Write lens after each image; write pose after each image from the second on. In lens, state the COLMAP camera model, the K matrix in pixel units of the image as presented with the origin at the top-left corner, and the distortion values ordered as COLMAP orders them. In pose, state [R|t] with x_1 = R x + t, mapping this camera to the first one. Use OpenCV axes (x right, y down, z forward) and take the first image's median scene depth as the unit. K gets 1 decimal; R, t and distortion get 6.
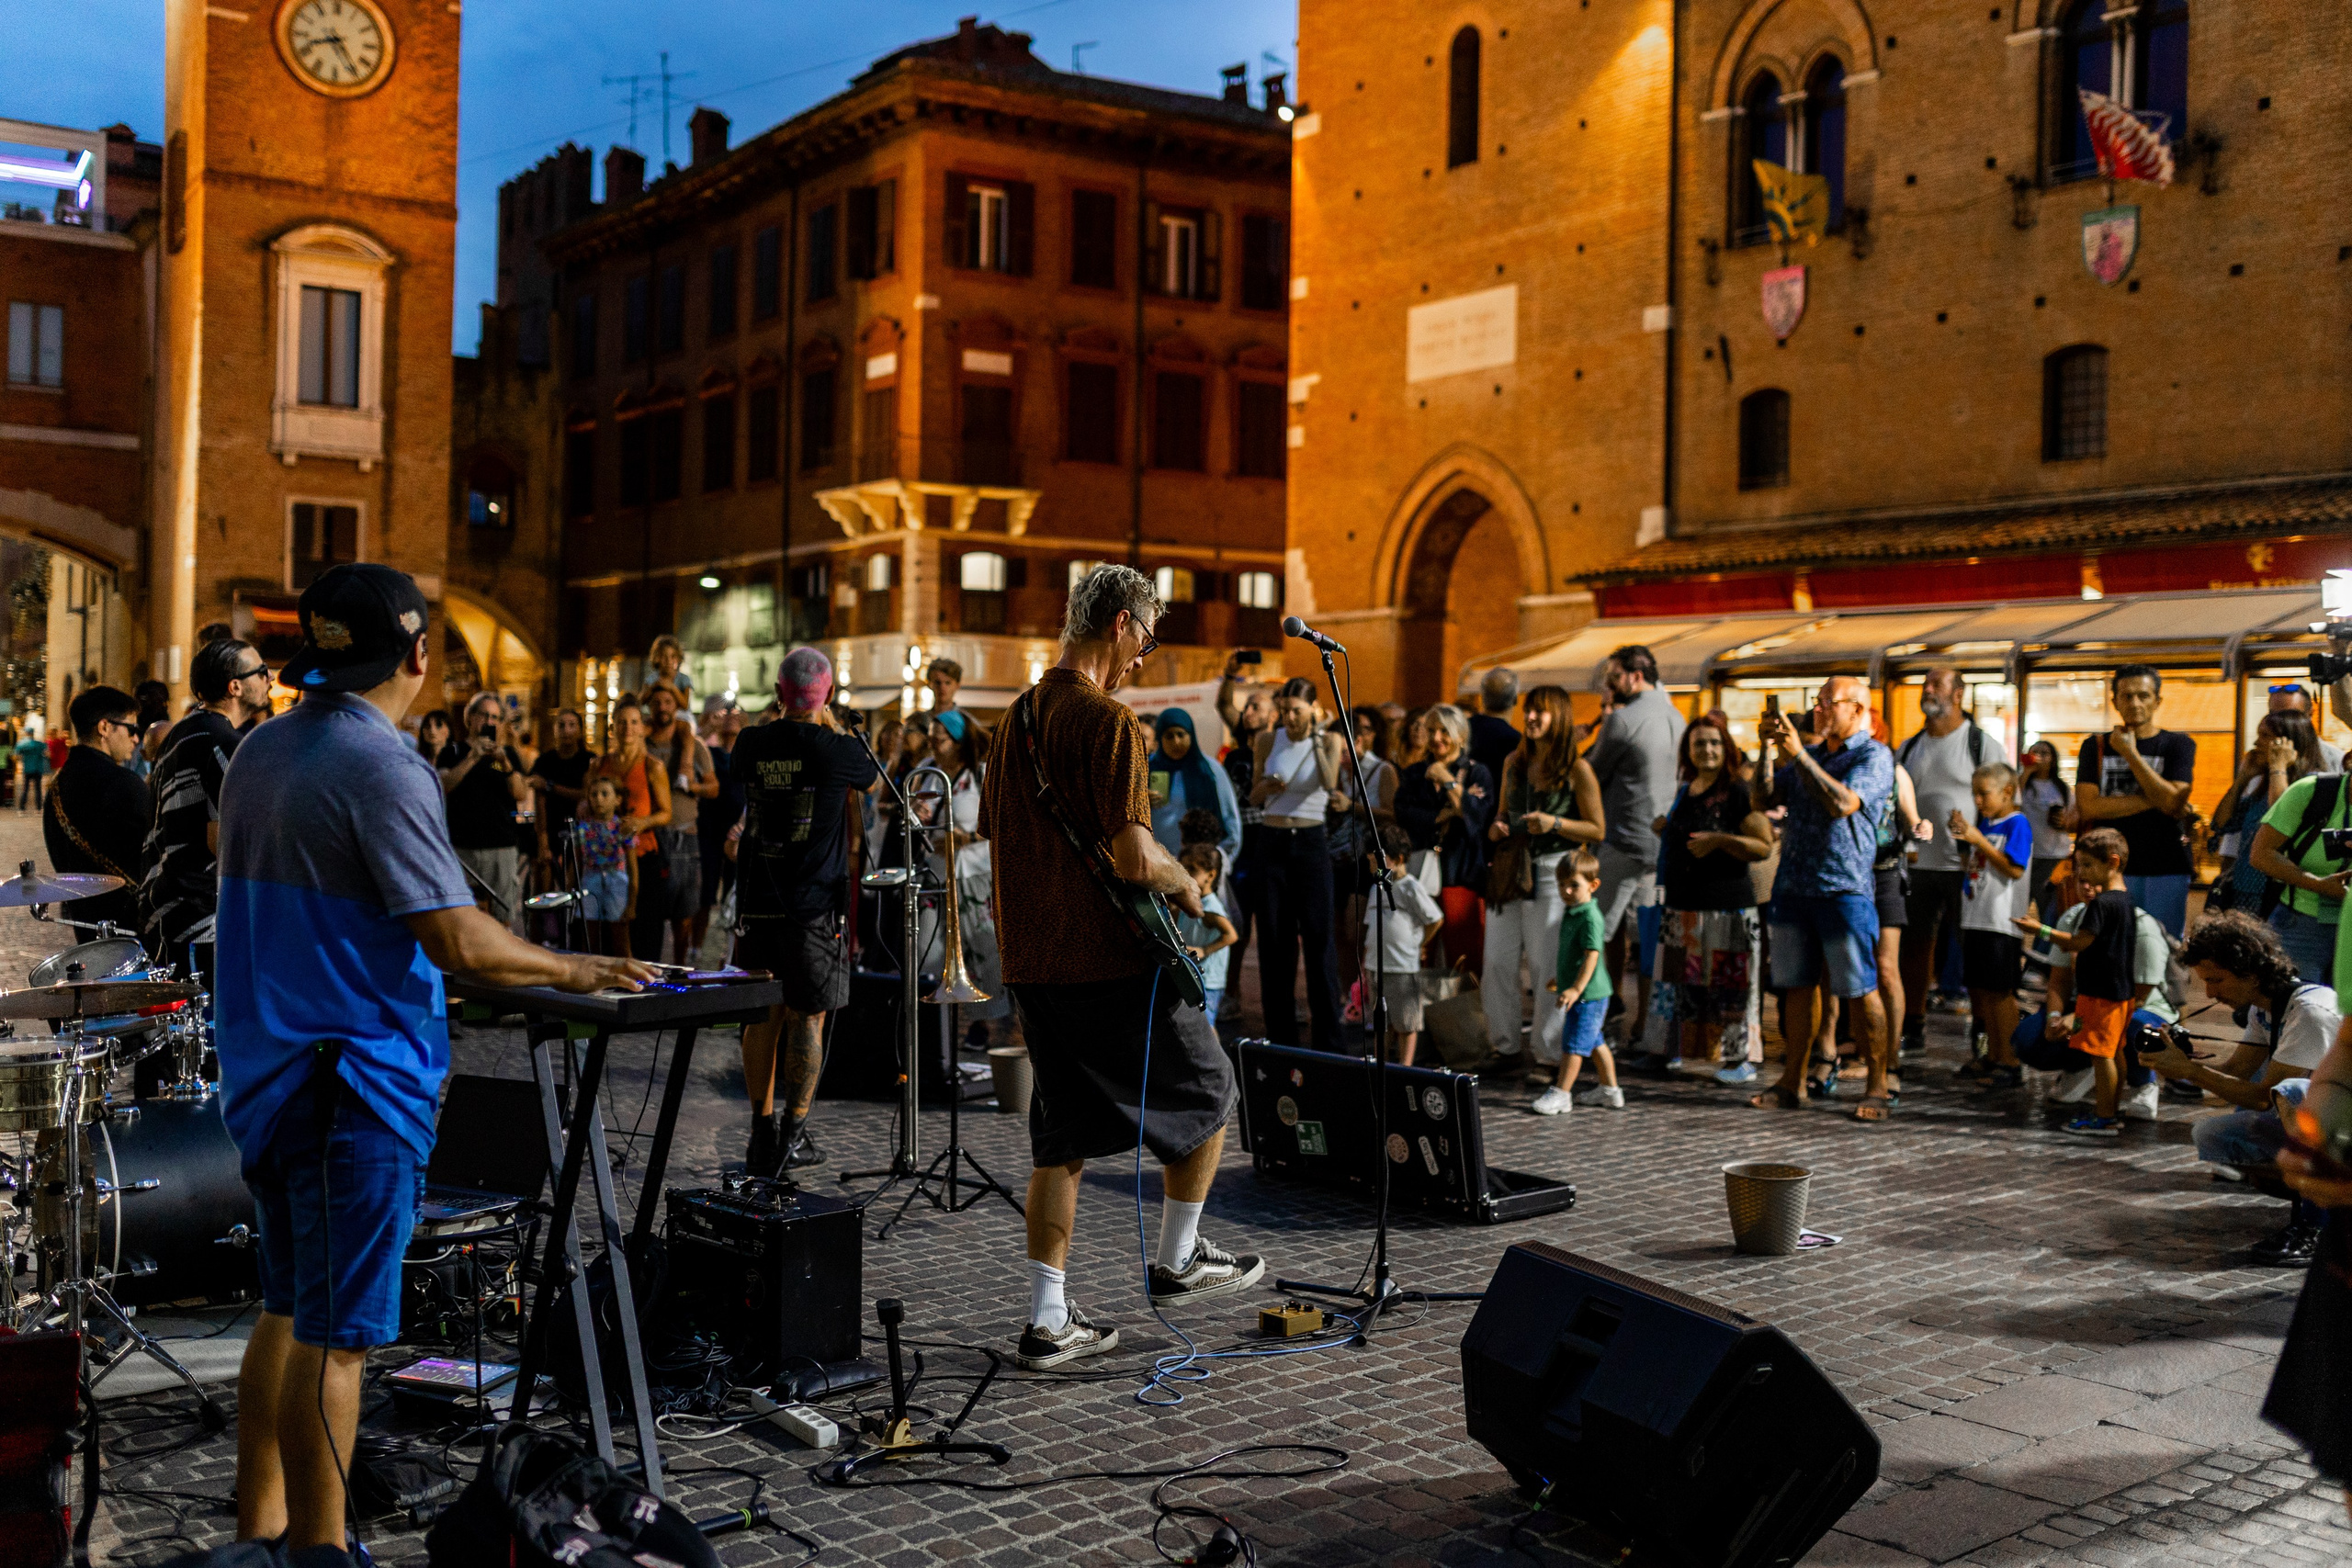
lens RADIAL K [[2217.2, 0, 1172.7], [0, 2217.2, 771.3], [0, 0, 1]] dist [-0.000505, 0.000000]
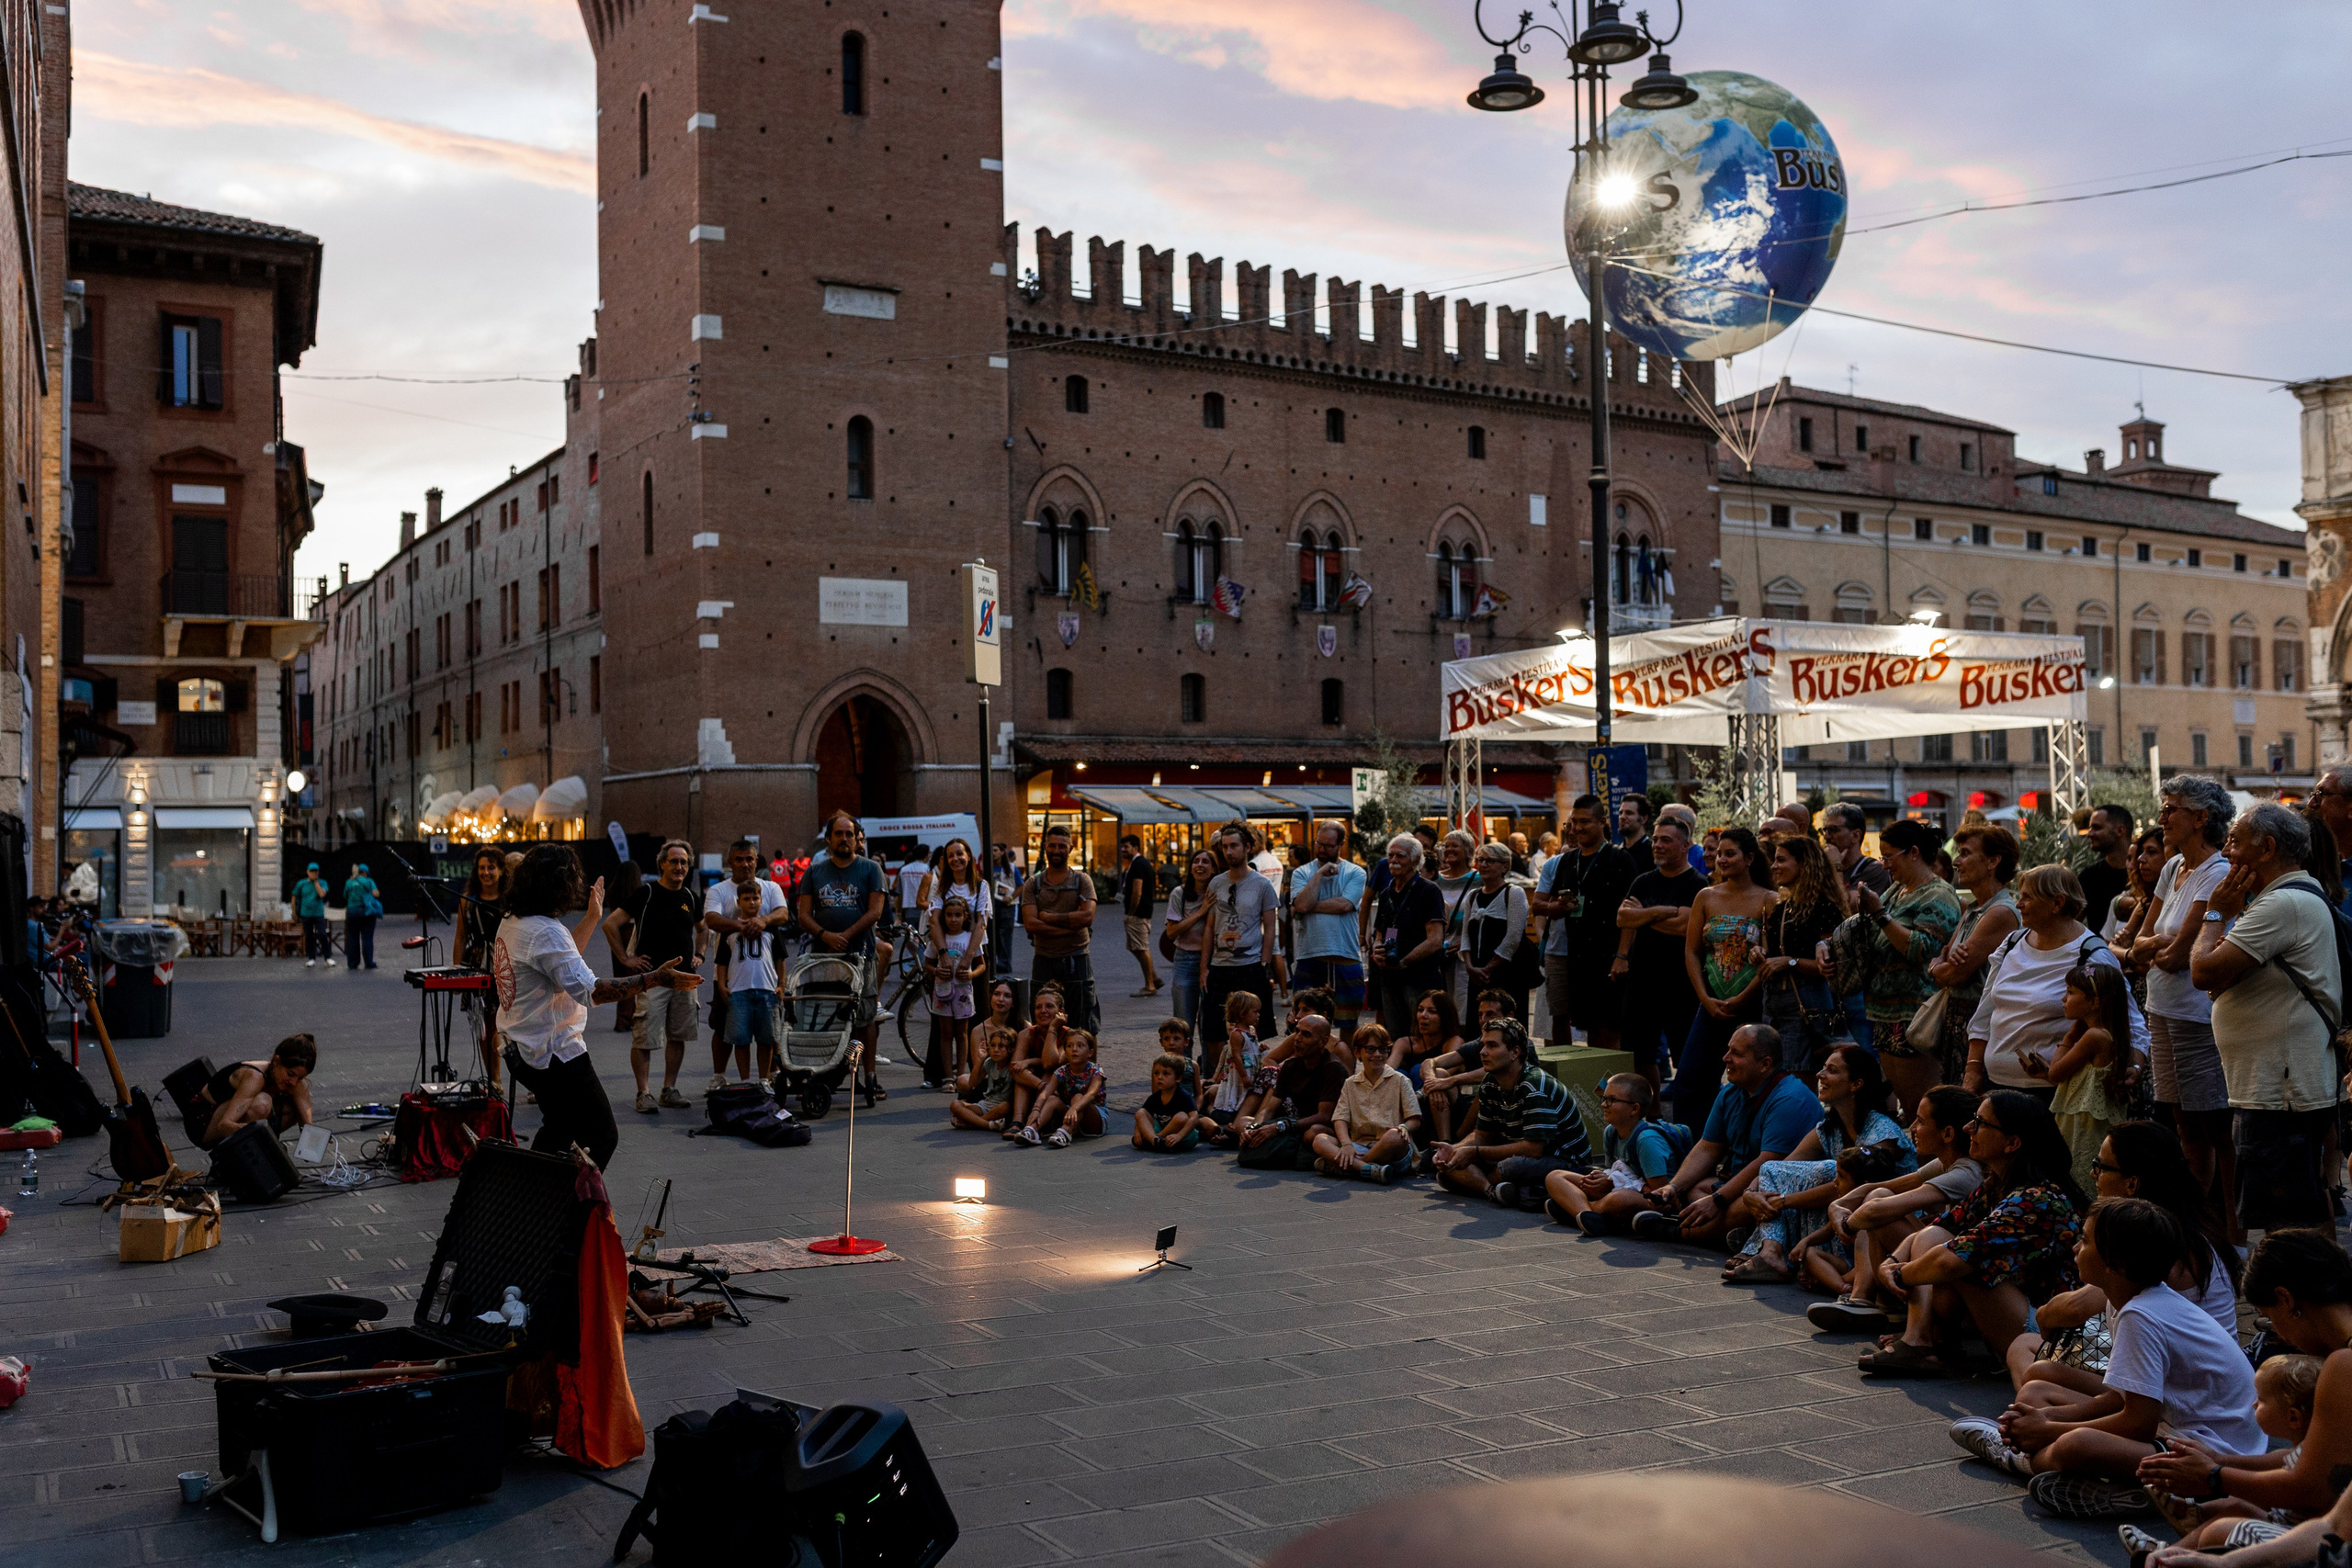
lens RADIAL K [[2217.2, 0, 1183.2], [0, 2217.2, 785.2], [0, 0, 1]] dist [-0.000505, 0.000000]
pose [[0.091371, 0.011419, 0.995751, -0.858783], [0.022778, 0.999649, -0.013553, -0.019147], [-0.995556, 0.023920, 0.091079, 0.356725]]
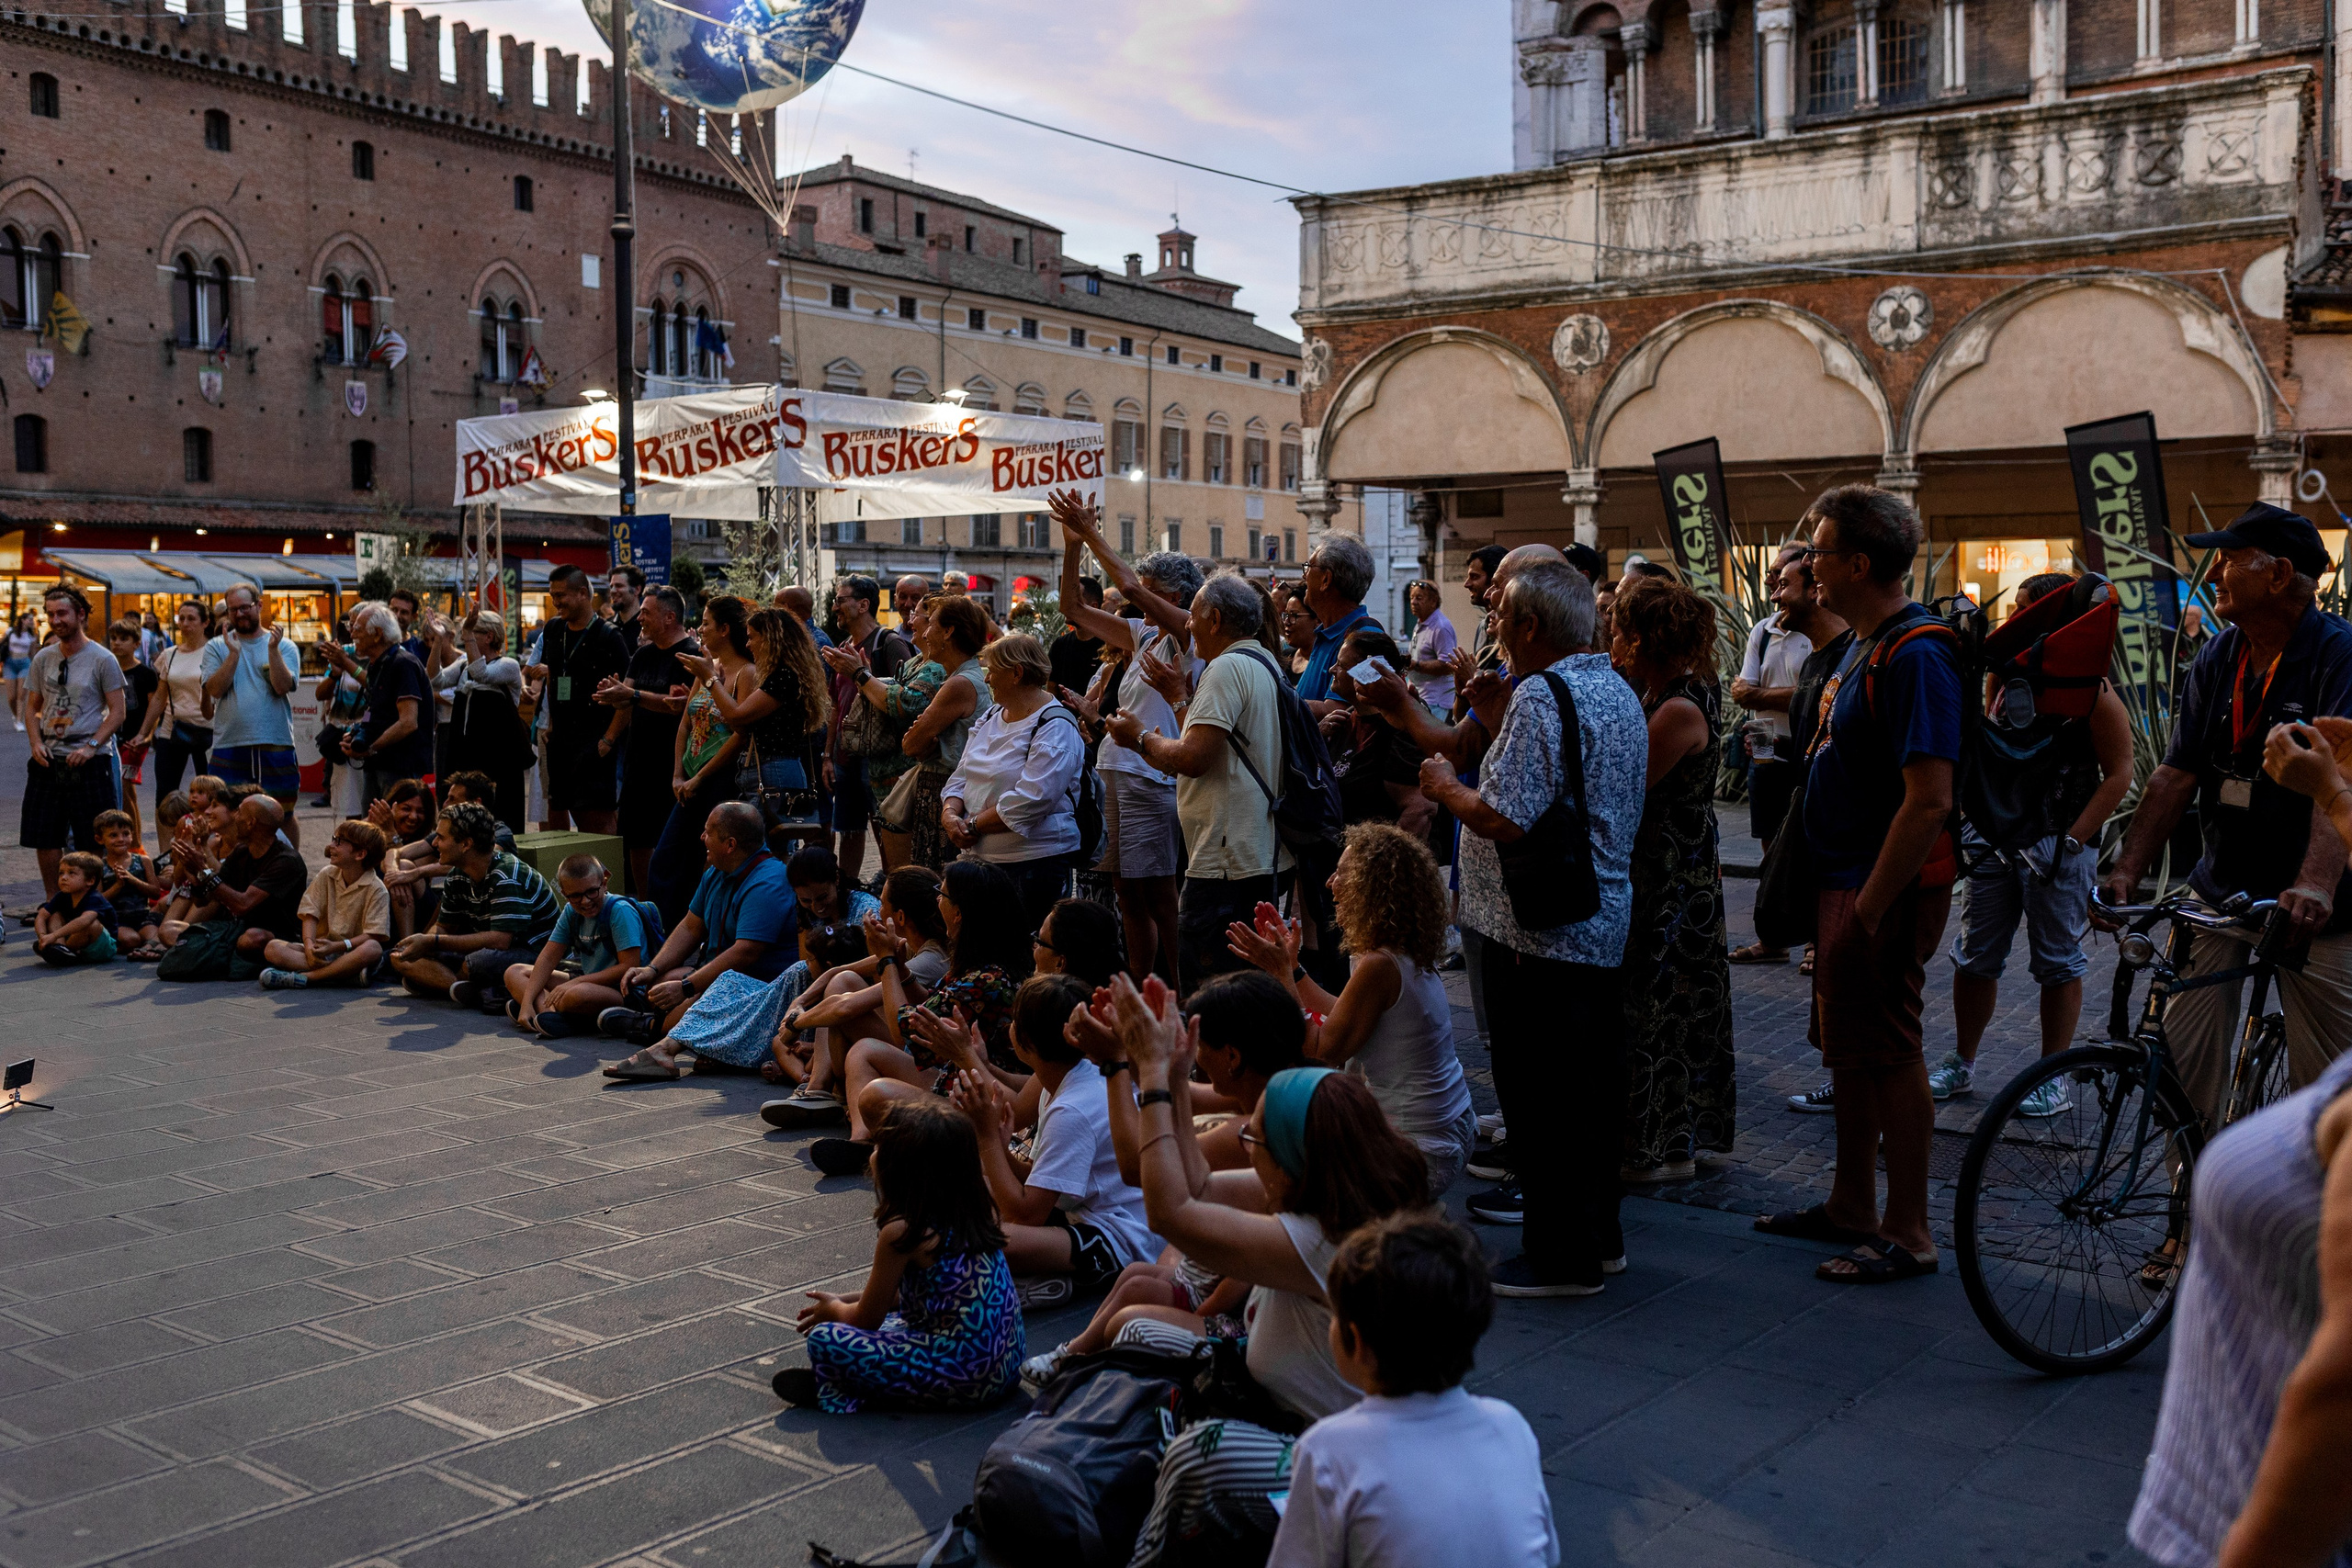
lens RADIAL K [[2217.2, 0, 1172.3], [0, 2217.2, 784.2], [0, 0, 1]] dist [-0.000505, 0.000000]
pose [[-0.311979, -0.084425, 0.946331, -0.849007], [0.004958, 0.995886, 0.090481, -0.018173], [-0.950076, 0.032920, -0.310277, 0.350179]]
